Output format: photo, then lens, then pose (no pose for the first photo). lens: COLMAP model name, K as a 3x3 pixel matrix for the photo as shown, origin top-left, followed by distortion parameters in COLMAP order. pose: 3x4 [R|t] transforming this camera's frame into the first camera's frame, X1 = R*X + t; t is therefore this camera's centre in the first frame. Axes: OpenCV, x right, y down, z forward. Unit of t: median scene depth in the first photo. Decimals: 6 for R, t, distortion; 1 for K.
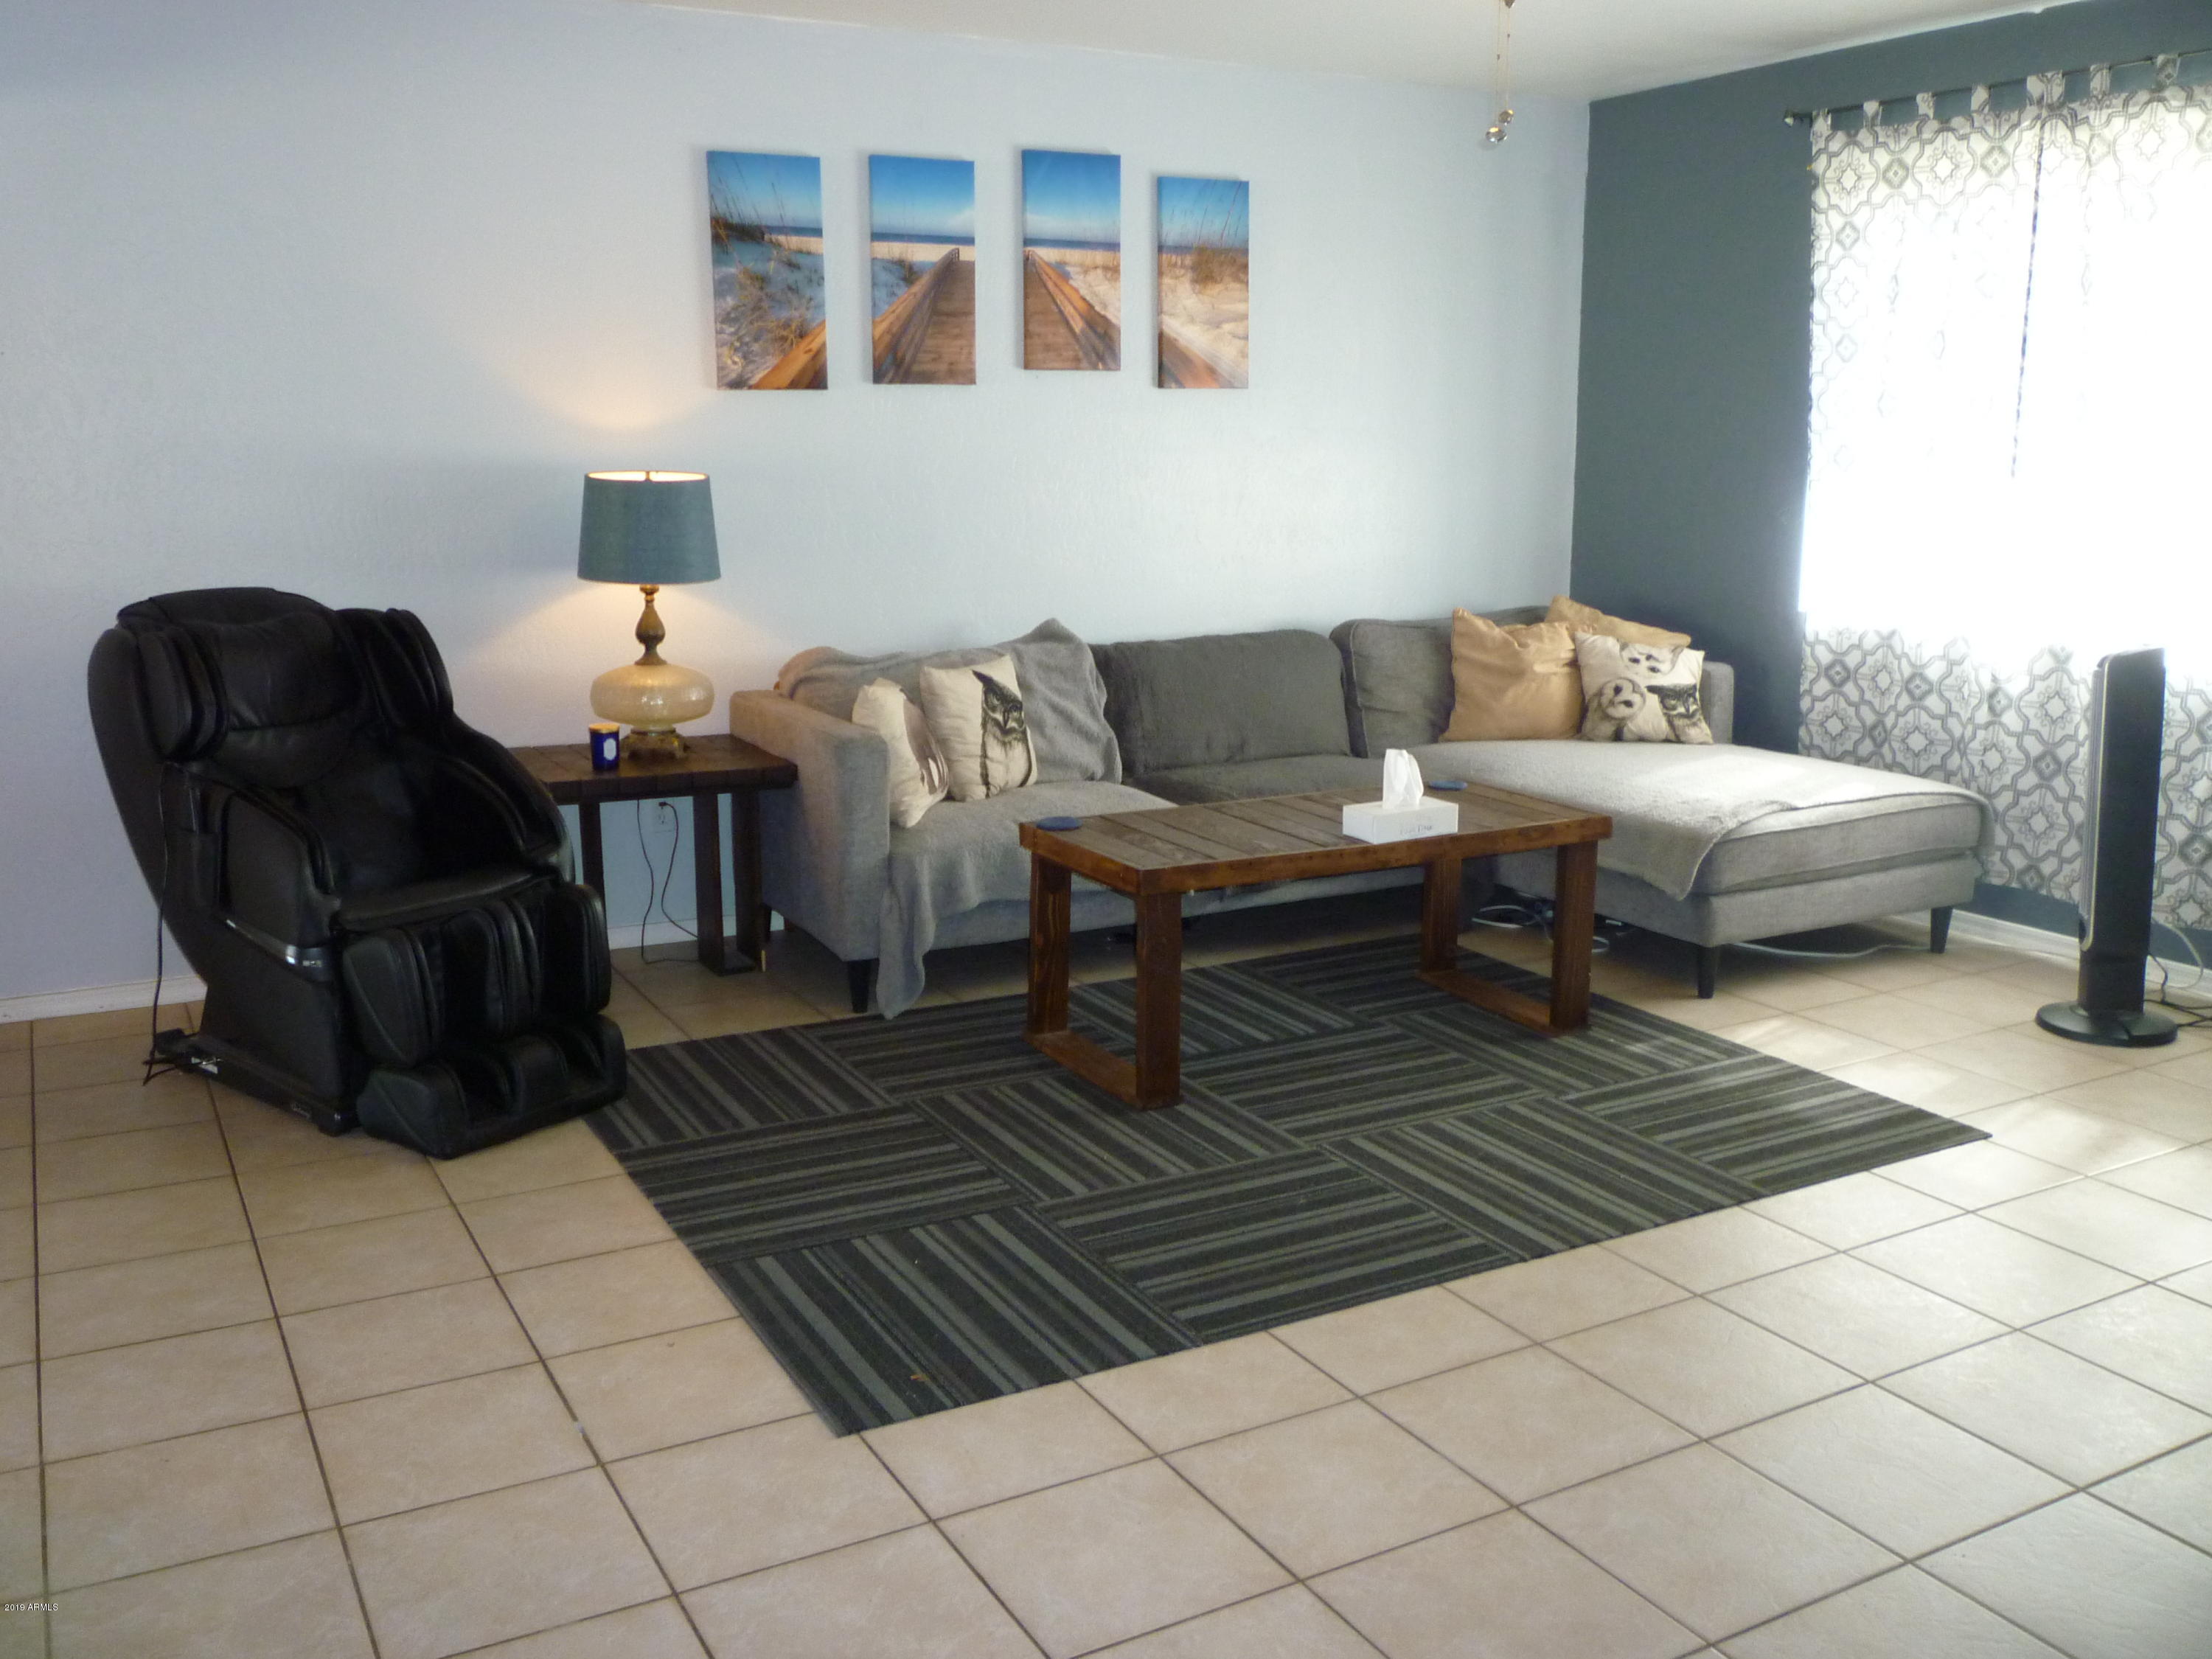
lens RADIAL K [[1896.7, 0, 1106.0], [0, 1896.7, 829.5], [0, 0, 1]] dist [-0.047737, 0.010151]
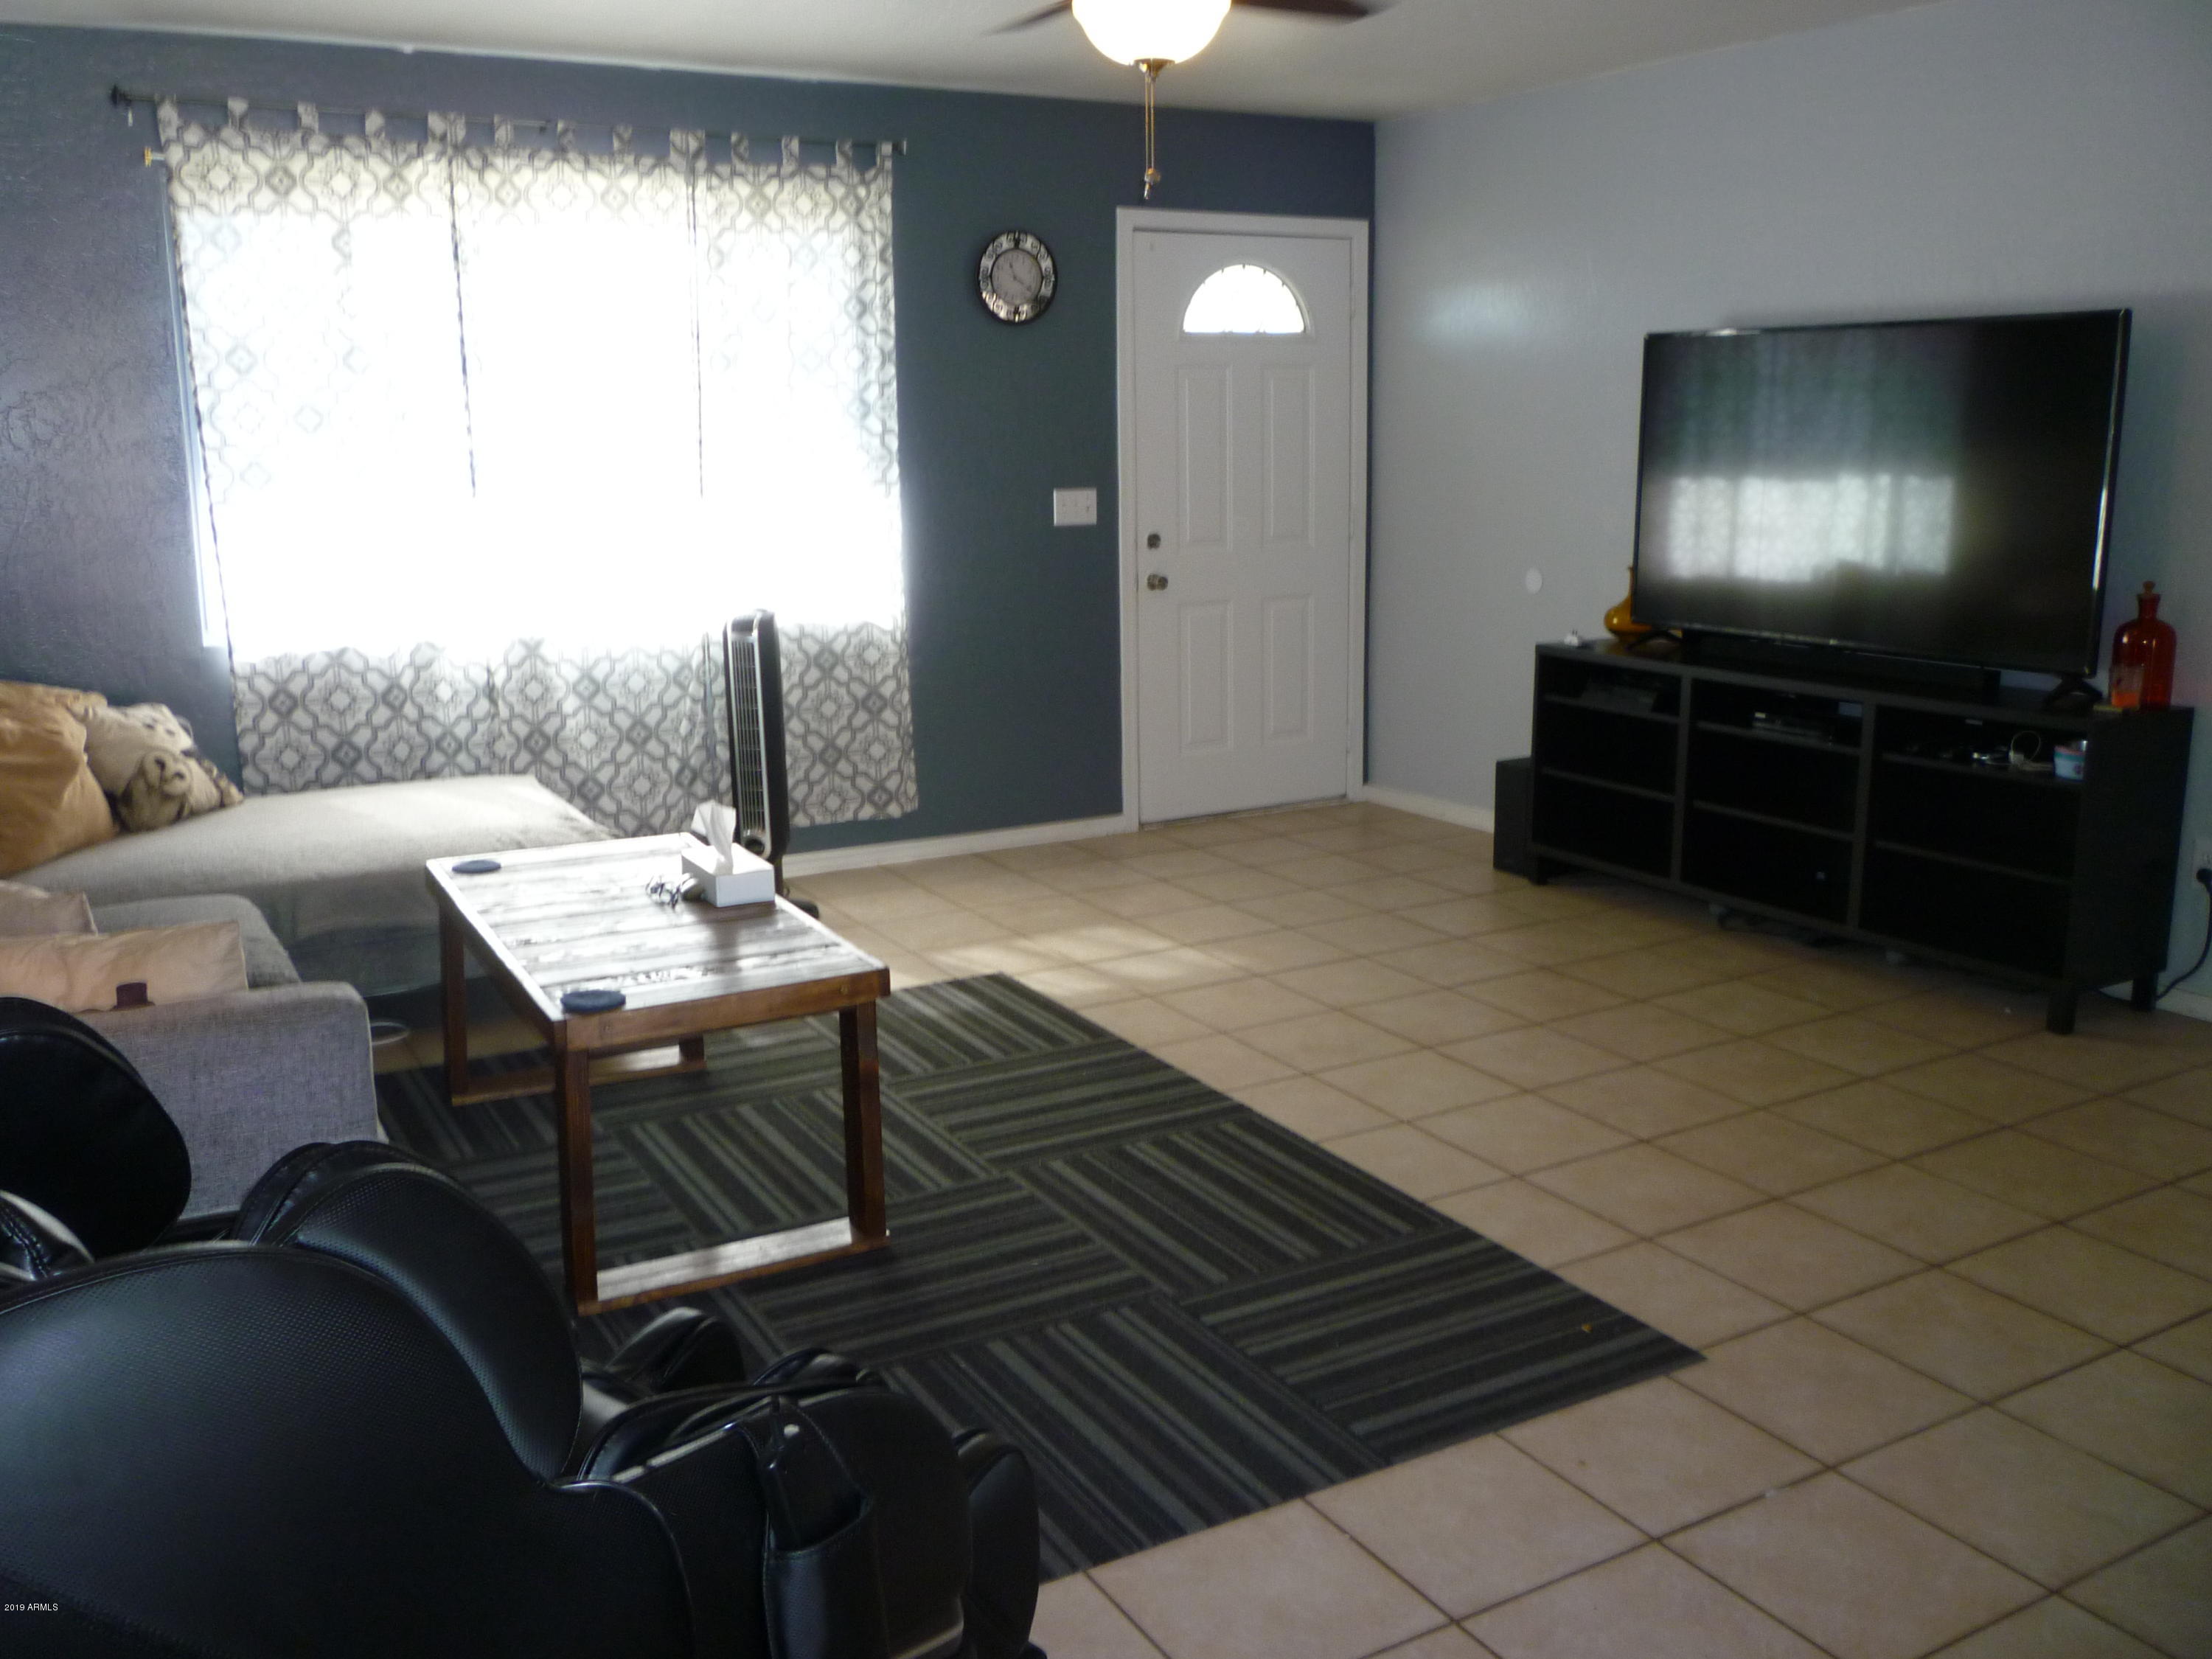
lens RADIAL K [[1874.6, 0, 1075.6], [0, 1874.6, 822.9], [0, 0, 1]] dist [-0.063803, -0.010316]
pose [[-0.010597, -0.201303, 0.979472, -0.598789], [0.206216, 0.958031, 0.199127, -0.143104], [-0.978449, 0.204093, 0.031360, 0.663024]]
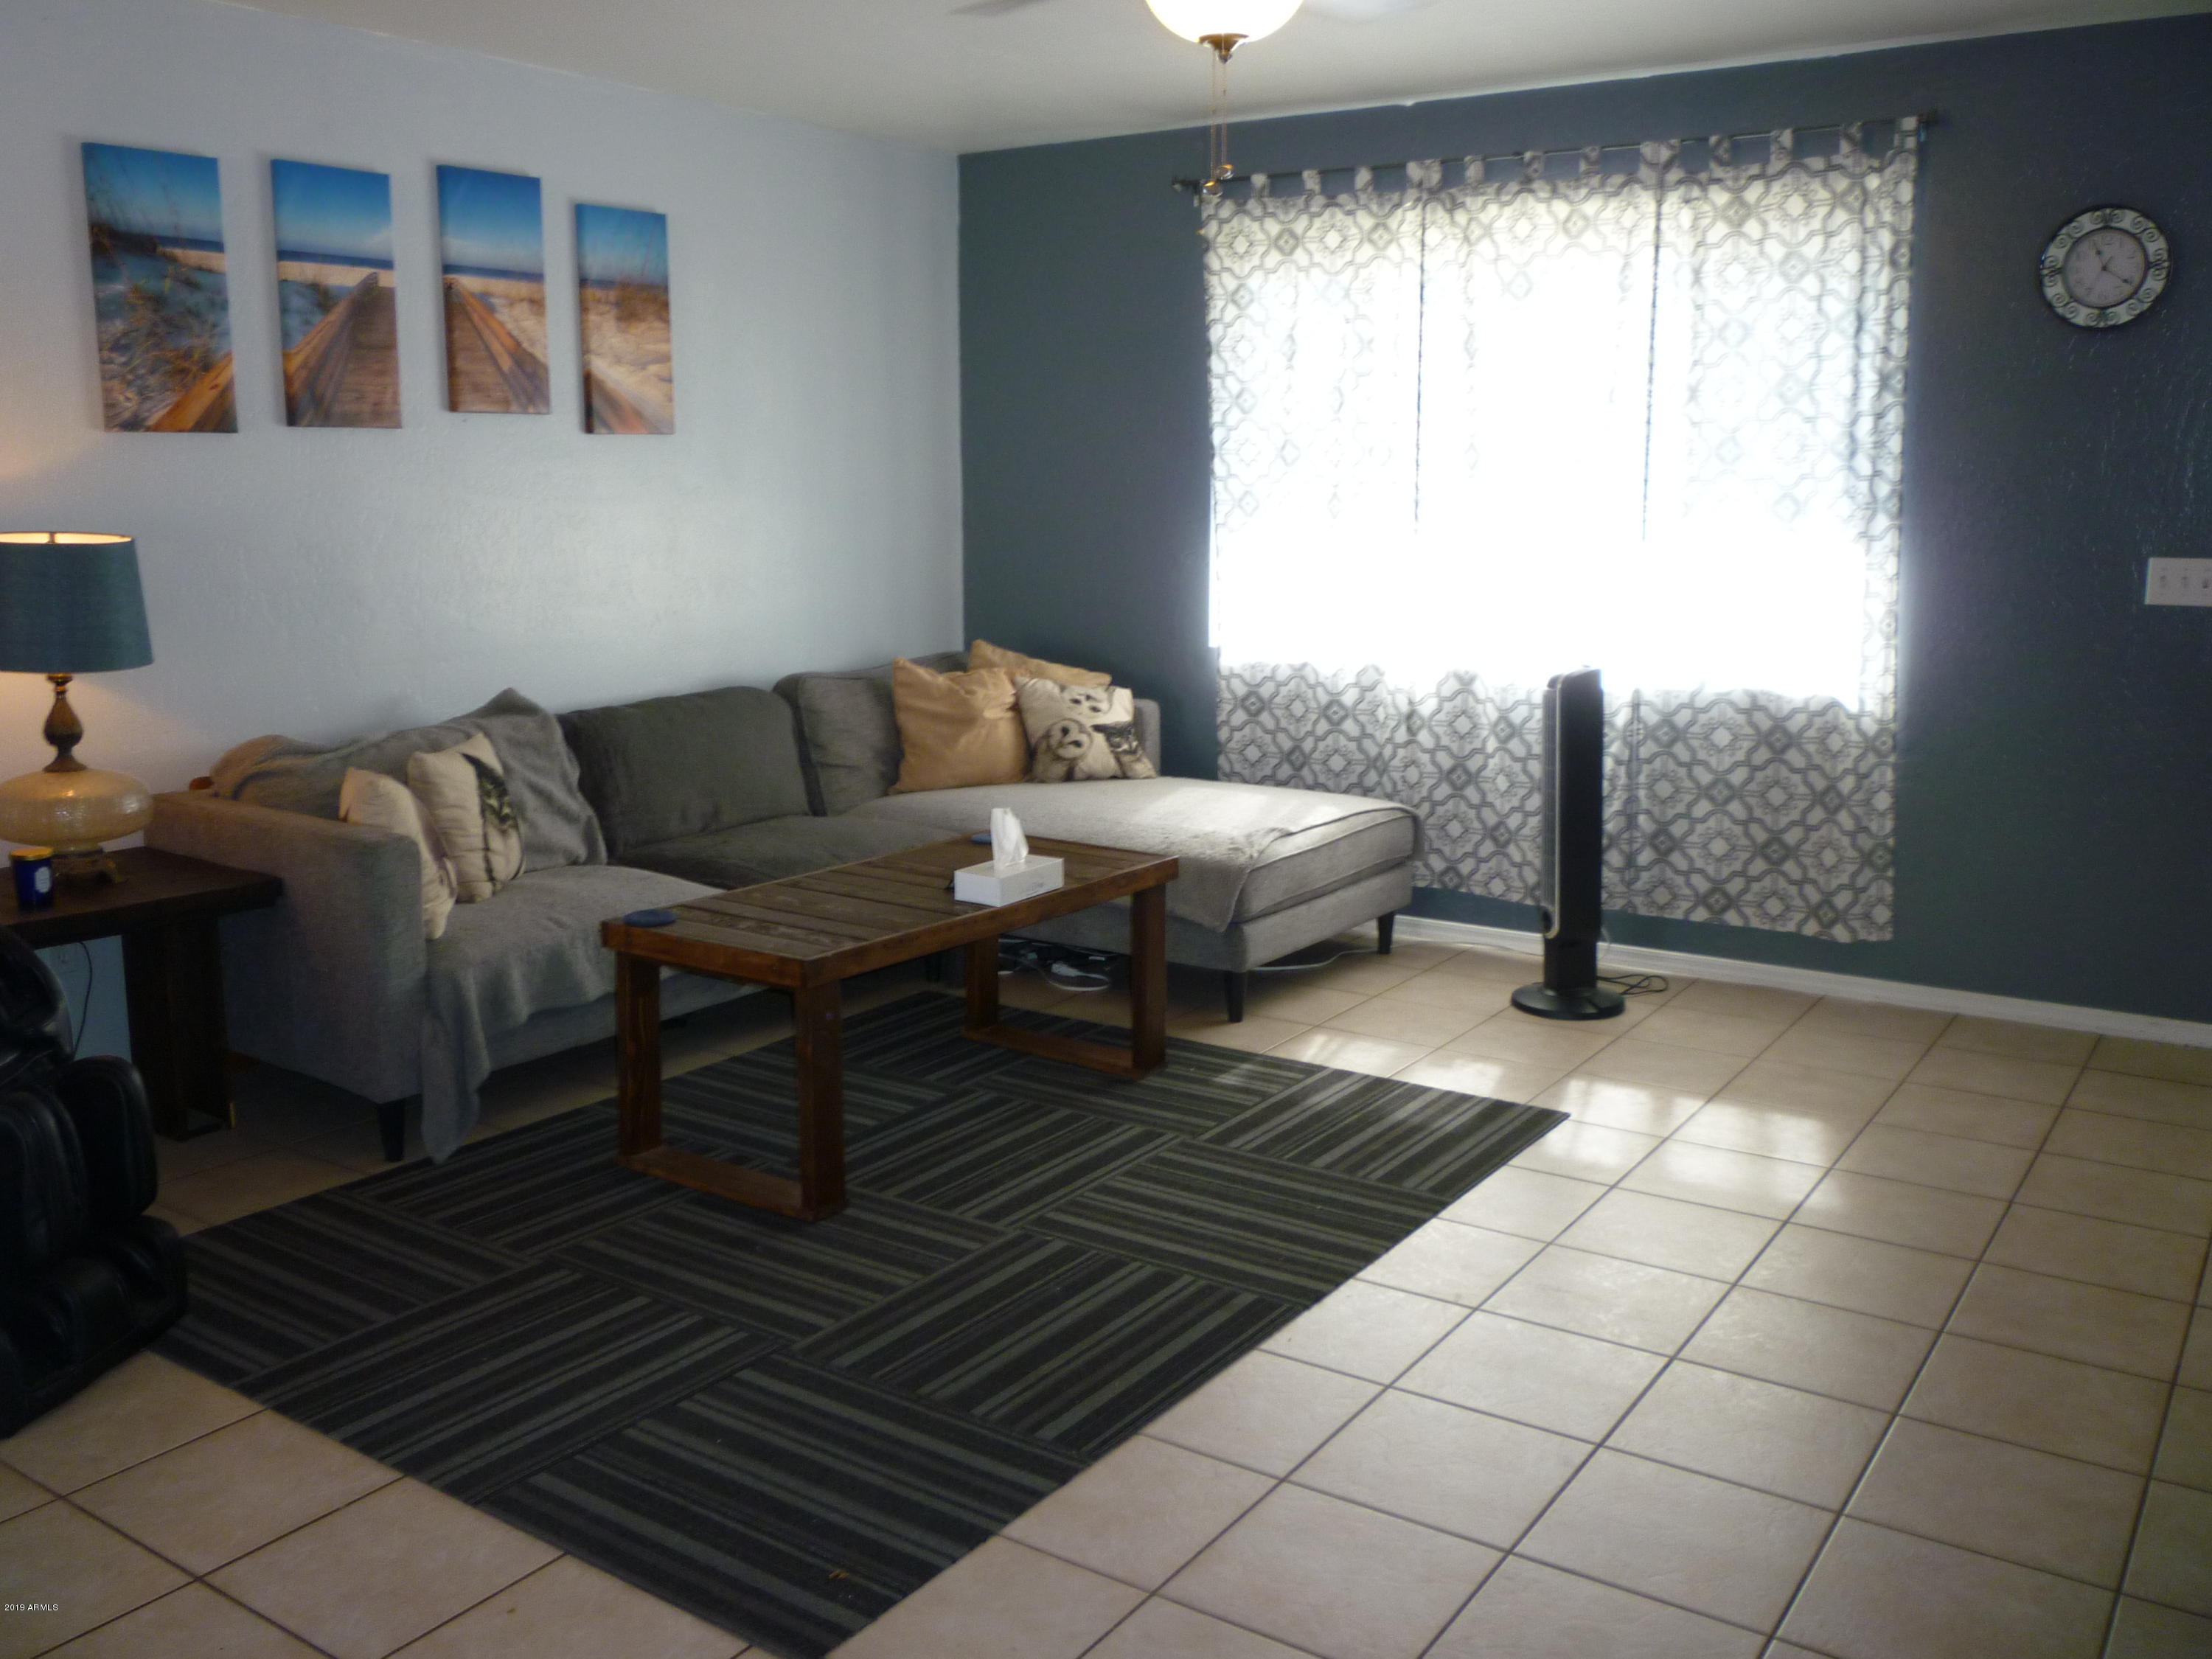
lens RADIAL K [[1890.8, 0, 1096.1], [0, 1890.8, 823.0], [0, 0, 1]] dist [-0.034864, -0.008559]
pose [[0.892432, -0.077813, 0.444421, -0.195160], [0.087676, 0.996148, -0.001646, -0.023863], [-0.442580, 0.040433, 0.895817, 0.087357]]
